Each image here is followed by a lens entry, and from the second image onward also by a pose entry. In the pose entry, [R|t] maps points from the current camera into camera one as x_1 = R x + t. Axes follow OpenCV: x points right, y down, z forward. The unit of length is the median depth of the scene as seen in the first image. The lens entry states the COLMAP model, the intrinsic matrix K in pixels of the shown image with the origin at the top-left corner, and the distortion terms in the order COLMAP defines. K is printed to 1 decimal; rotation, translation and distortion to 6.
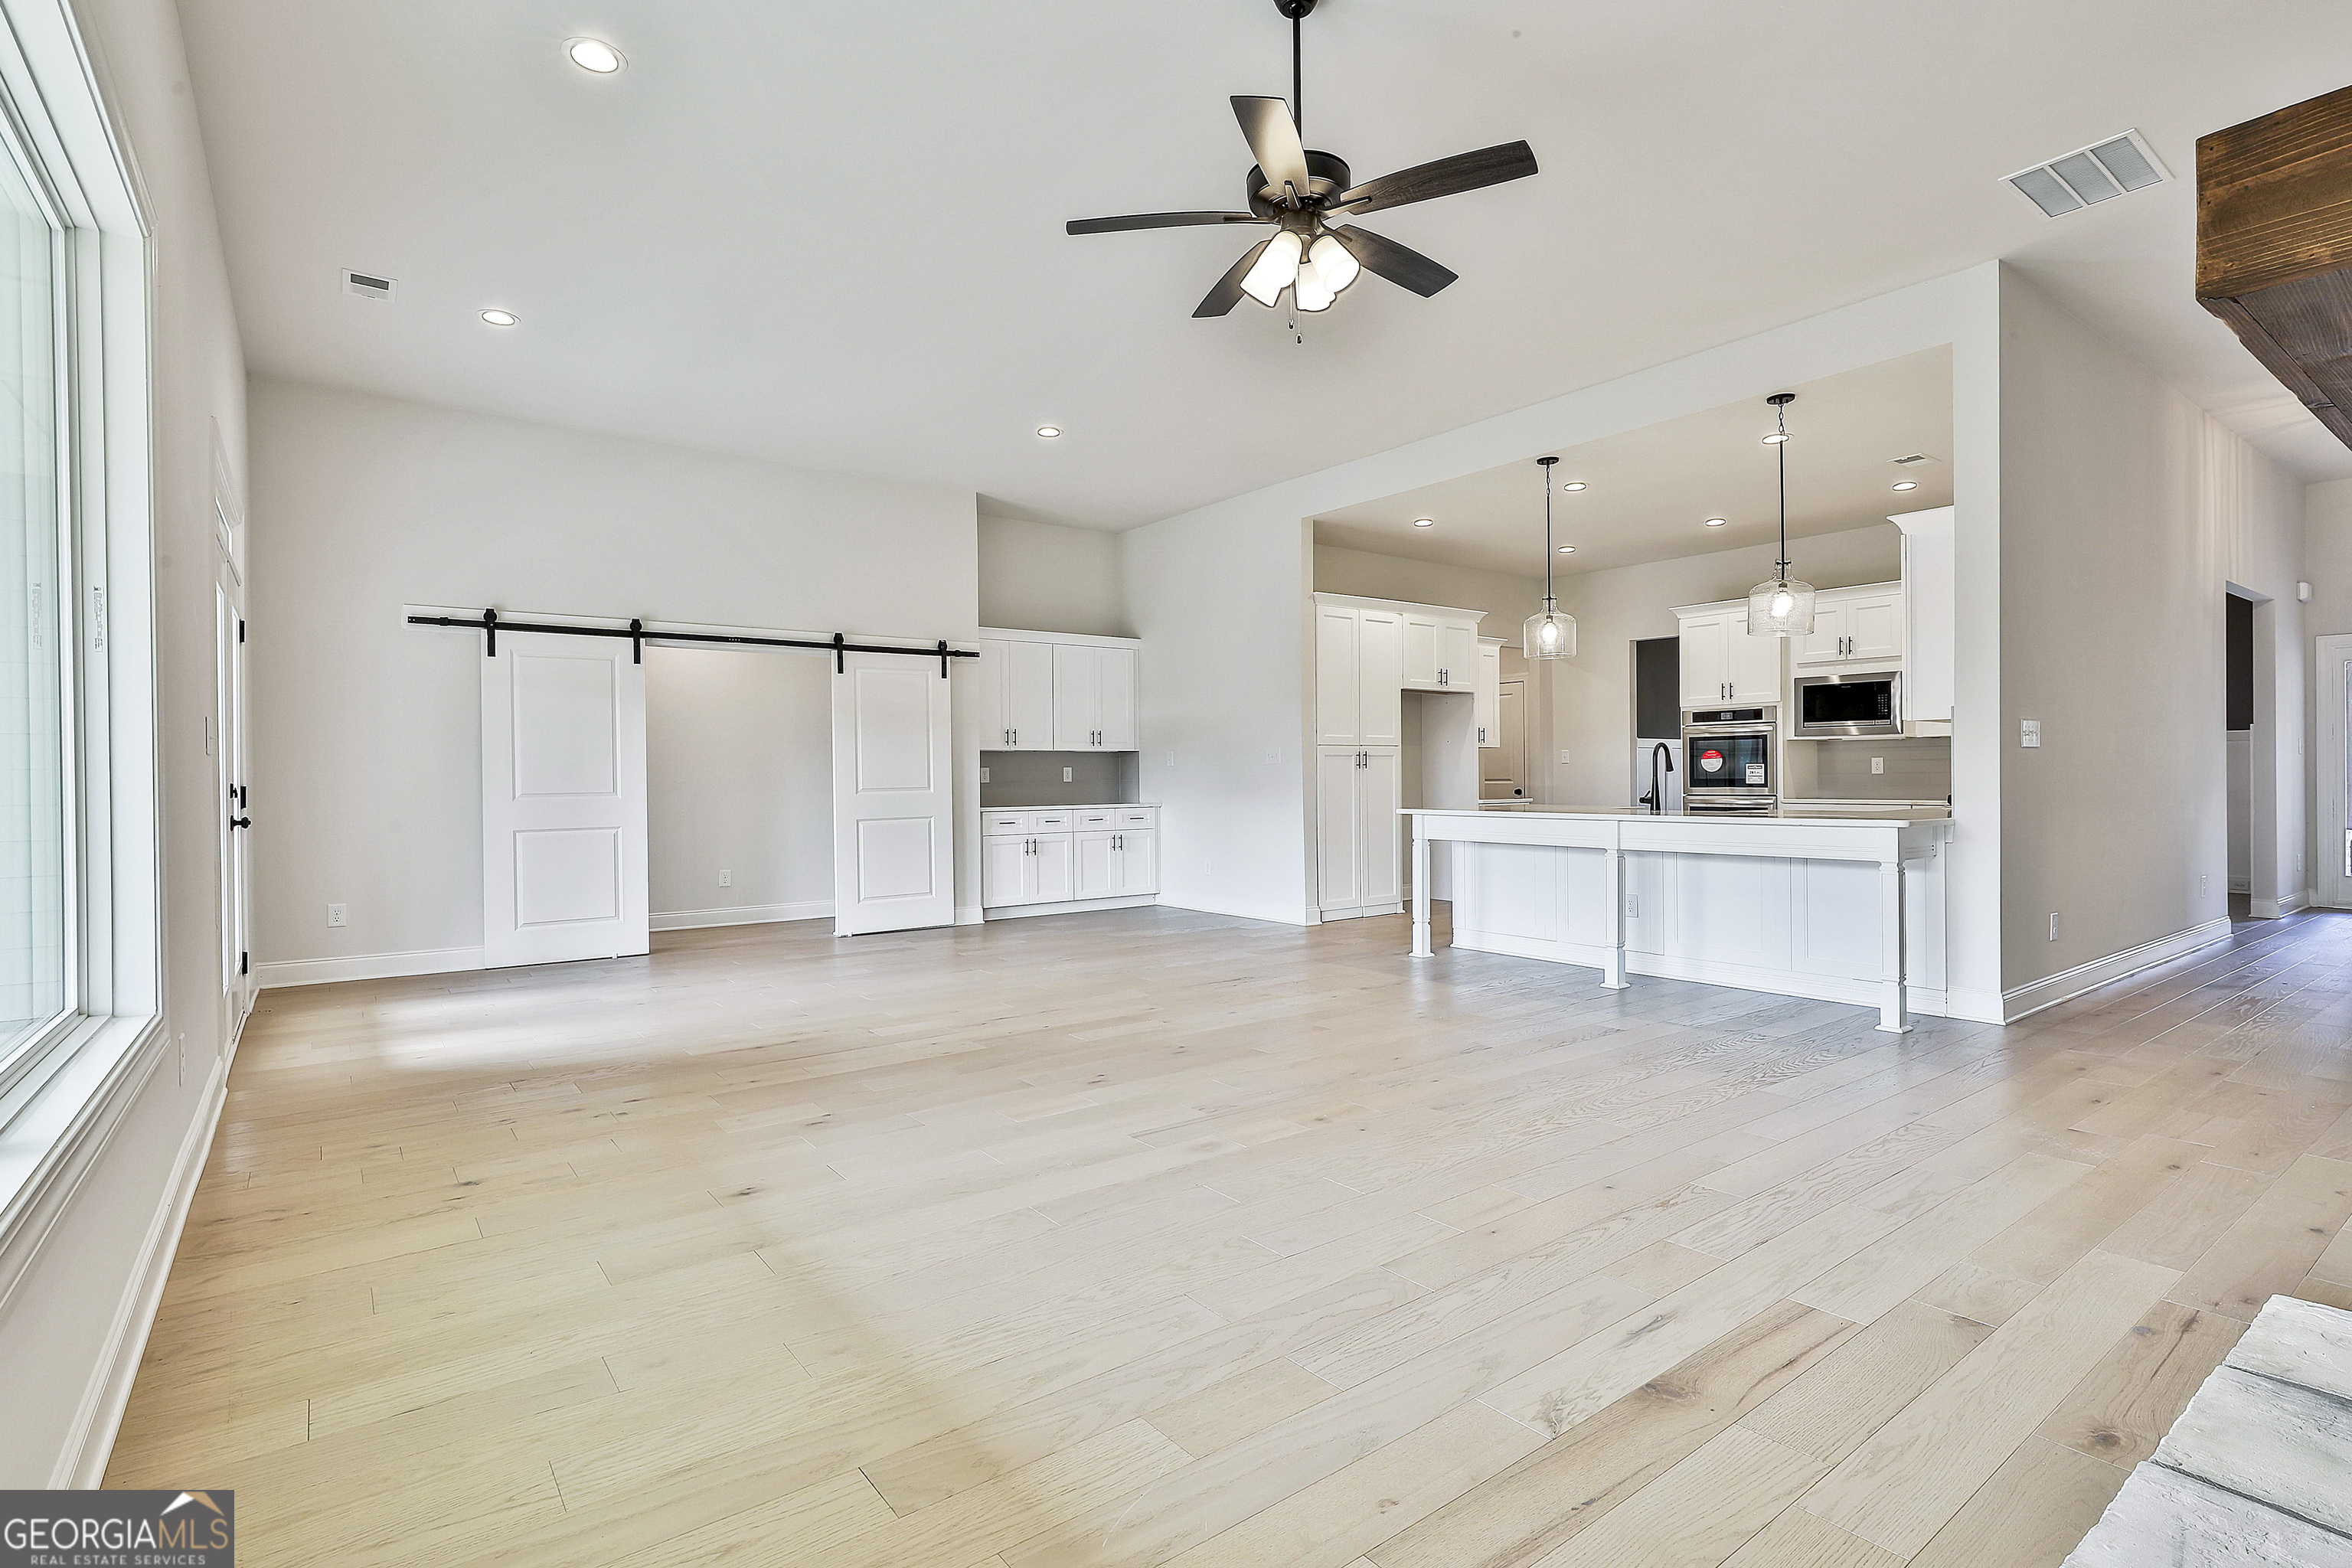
lens RADIAL K [[1134.9, 0, 1184.3], [0, 1134.9, 775.9], [0, 0, 1]] dist [-0.004614, 0.004245]
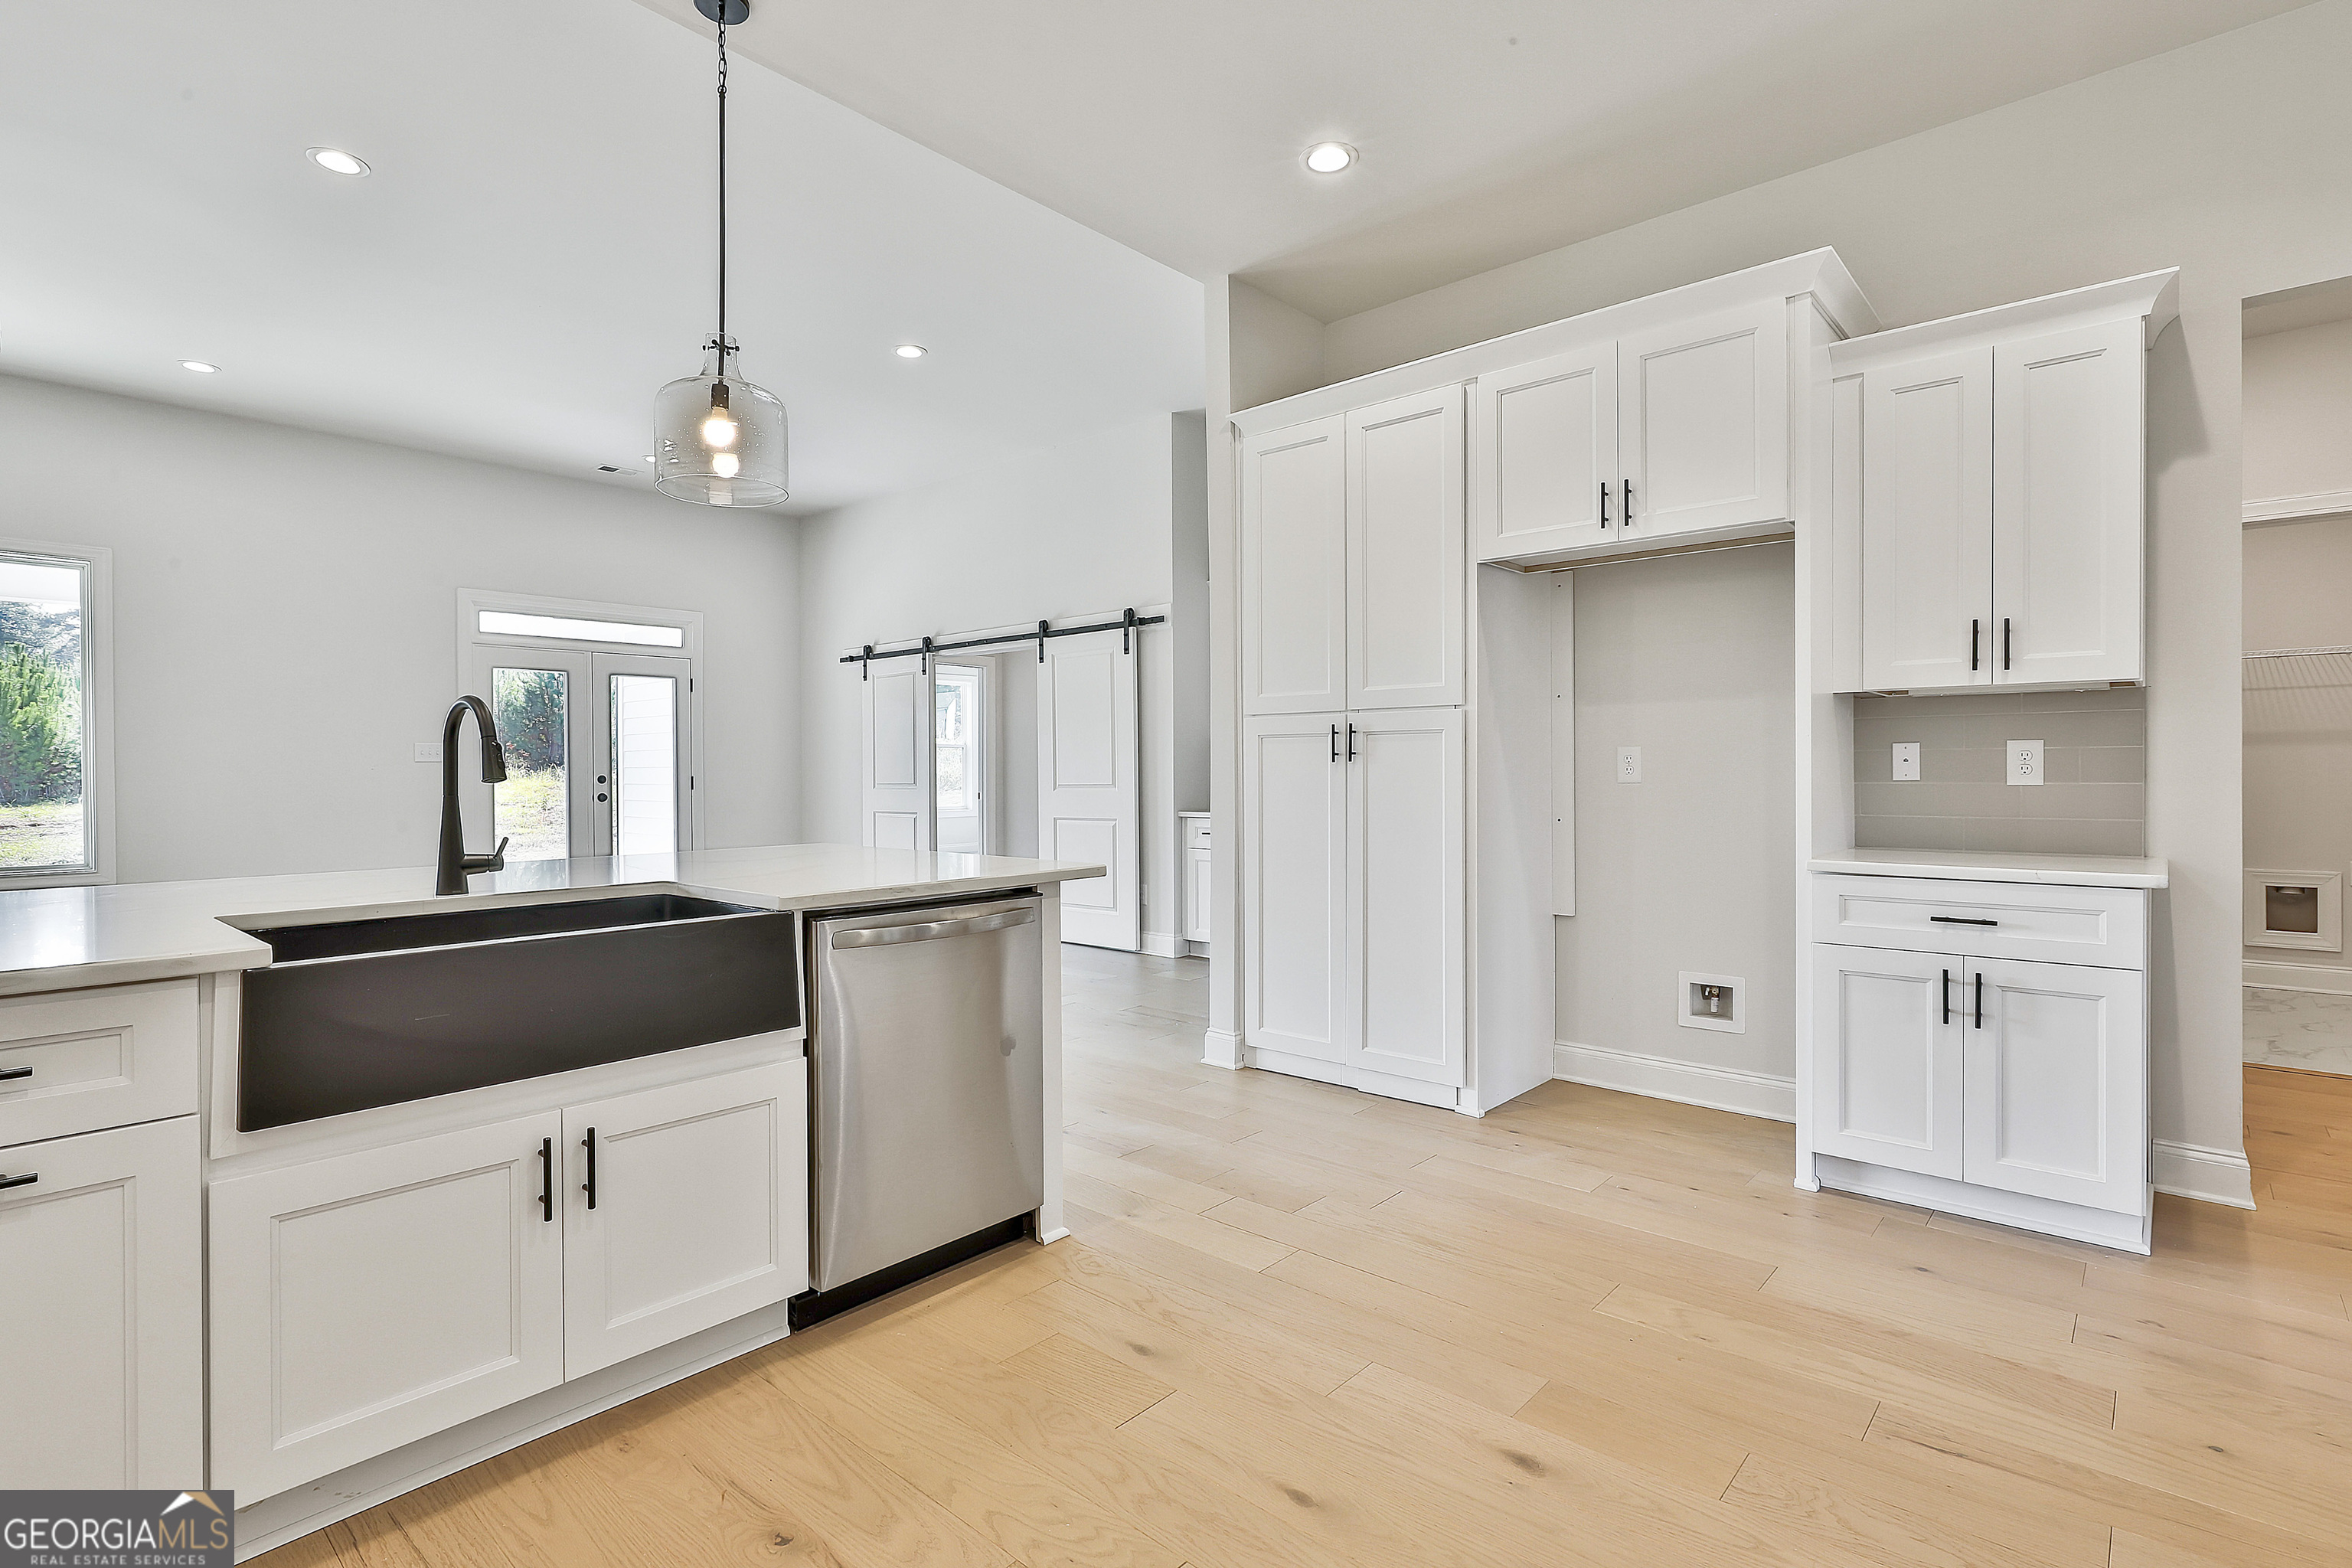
lens RADIAL K [[1134.9, 0, 1162.1], [0, 1134.9, 762.2], [0, 0, 1]] dist [-0.004614, 0.004245]
pose [[0.175541, 0.001443, -0.984471, 0.591059], [0.003934, 0.999990, 0.002167, -0.007703], [0.984464, -0.004254, 0.175533, 0.850627]]
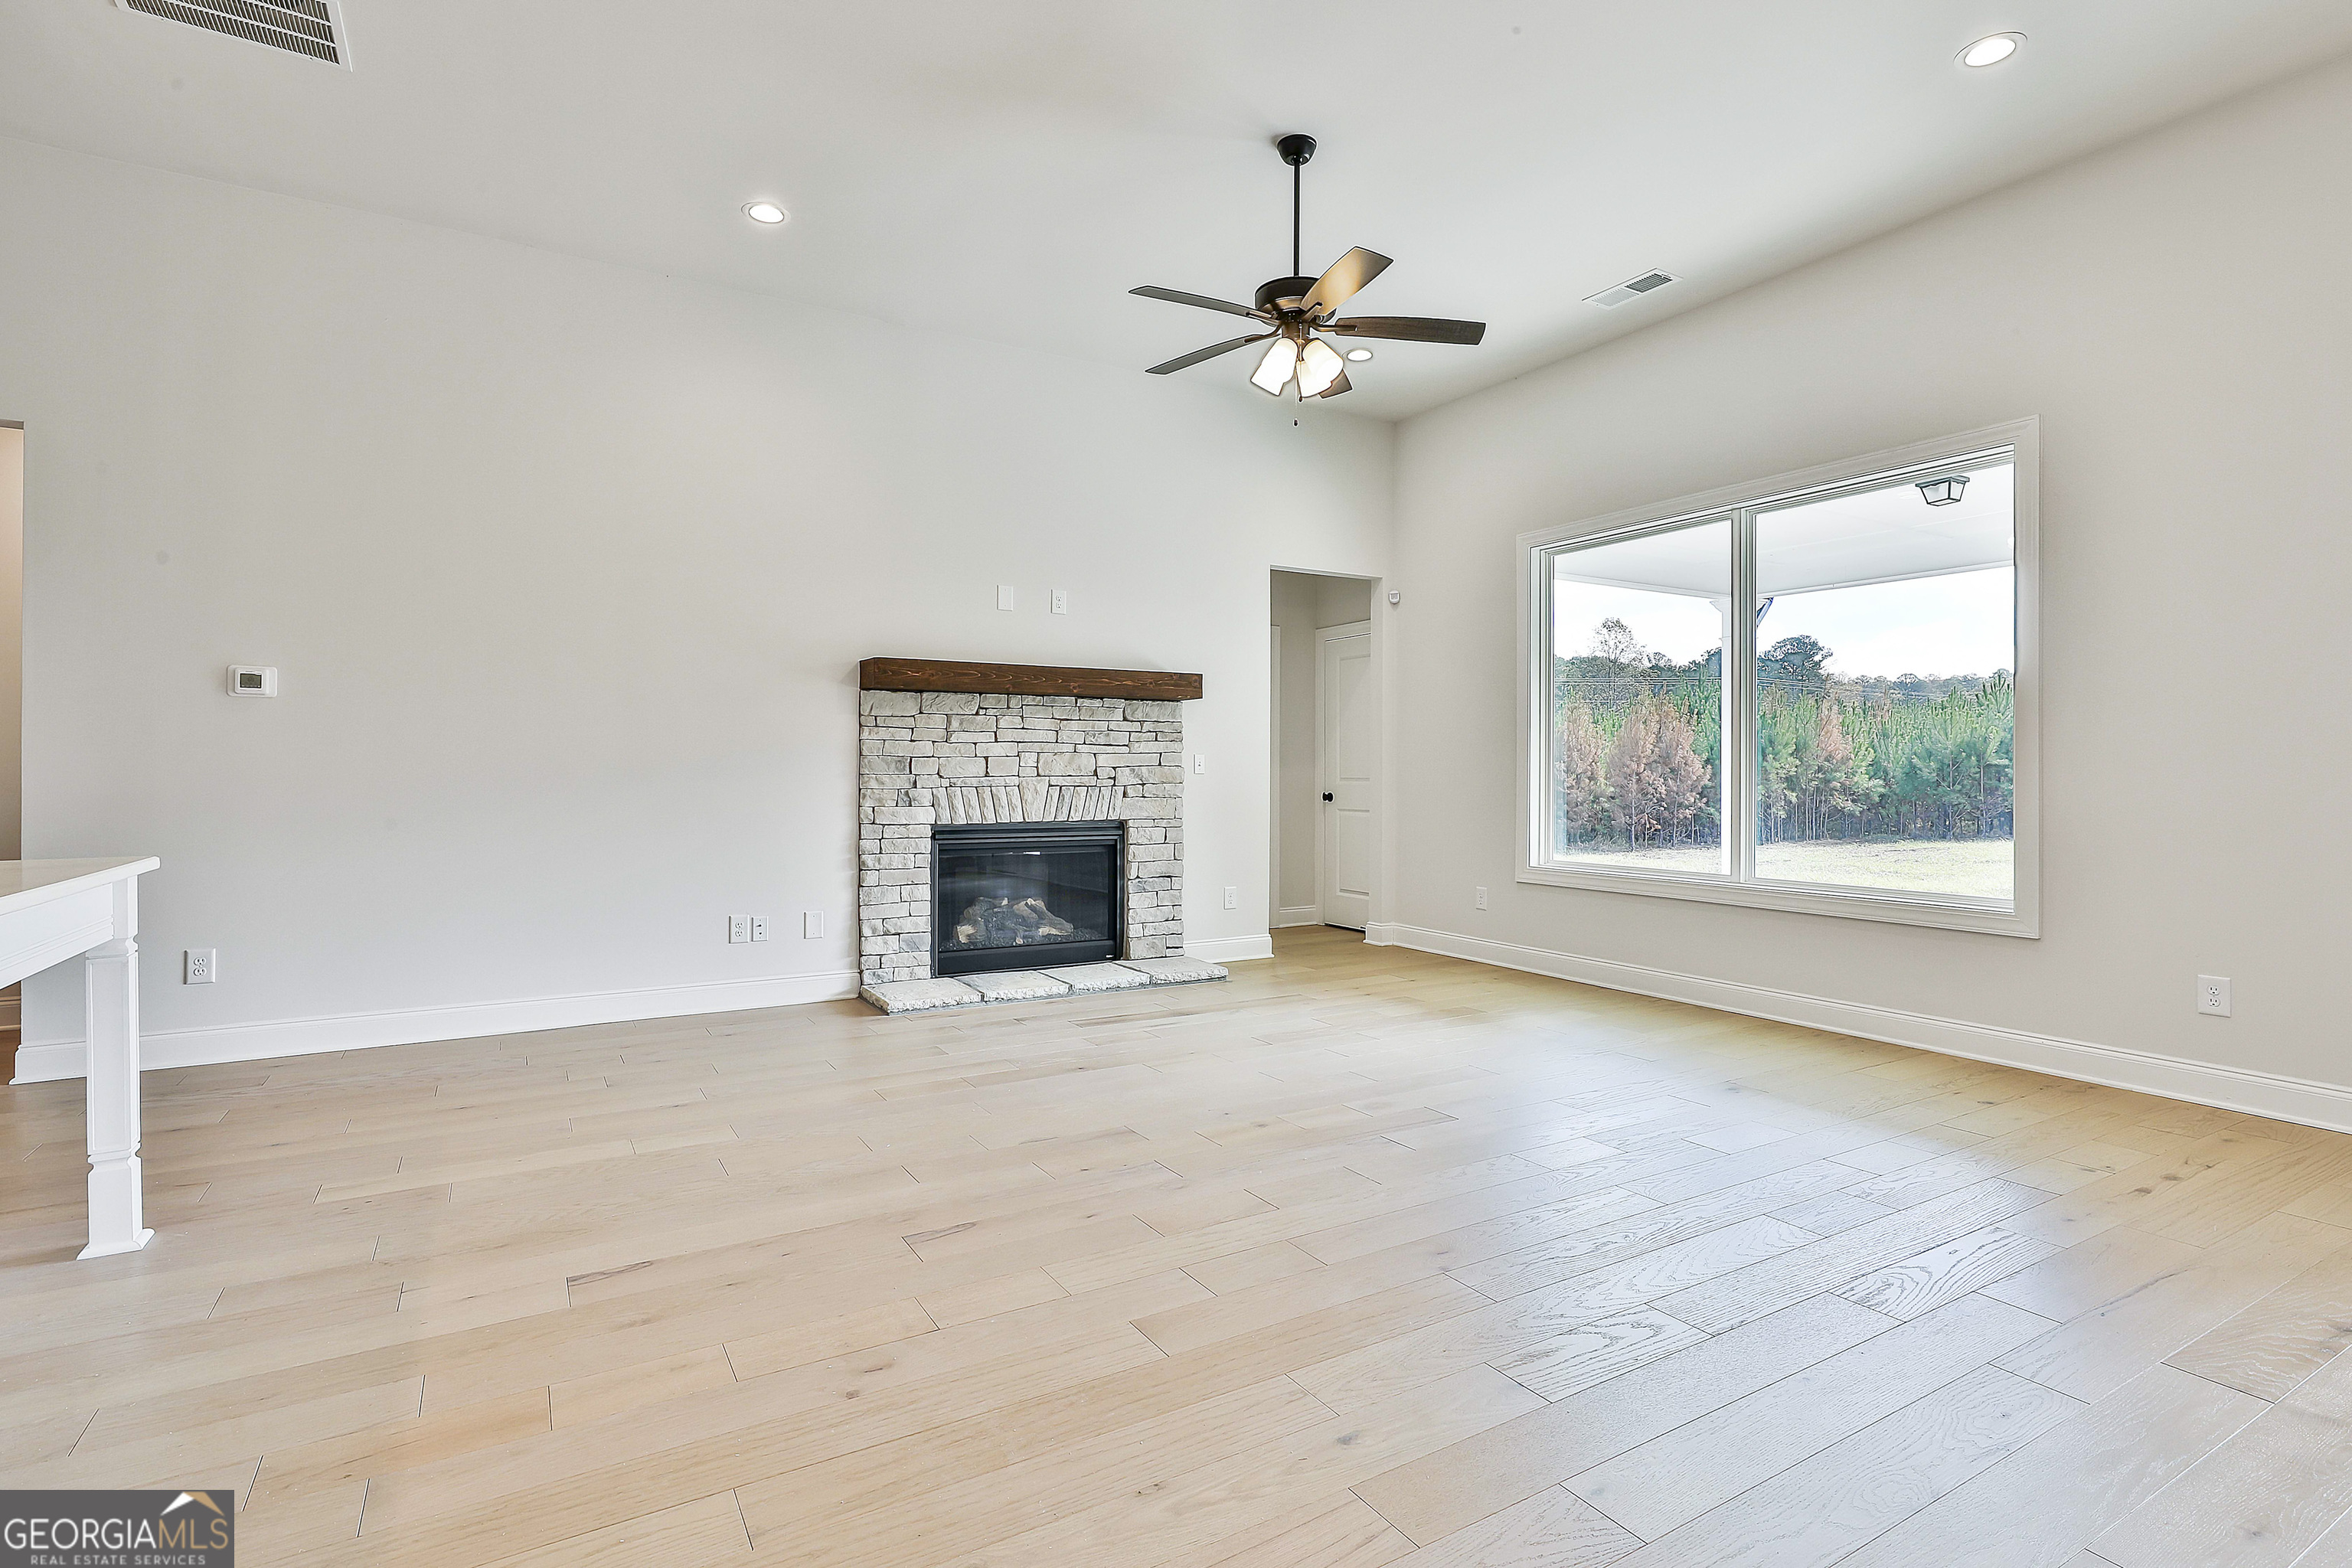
lens RADIAL K [[1134.9, 0, 1178.4], [0, 1134.9, 767.5], [0, 0, 1]] dist [-0.004614, 0.004245]
pose [[-0.992454, 0.006742, 0.122428, 0.029448], [0.005960, 0.999959, -0.006754, 0.000976], [-0.122469, -0.005974, -0.992454, 0.818766]]
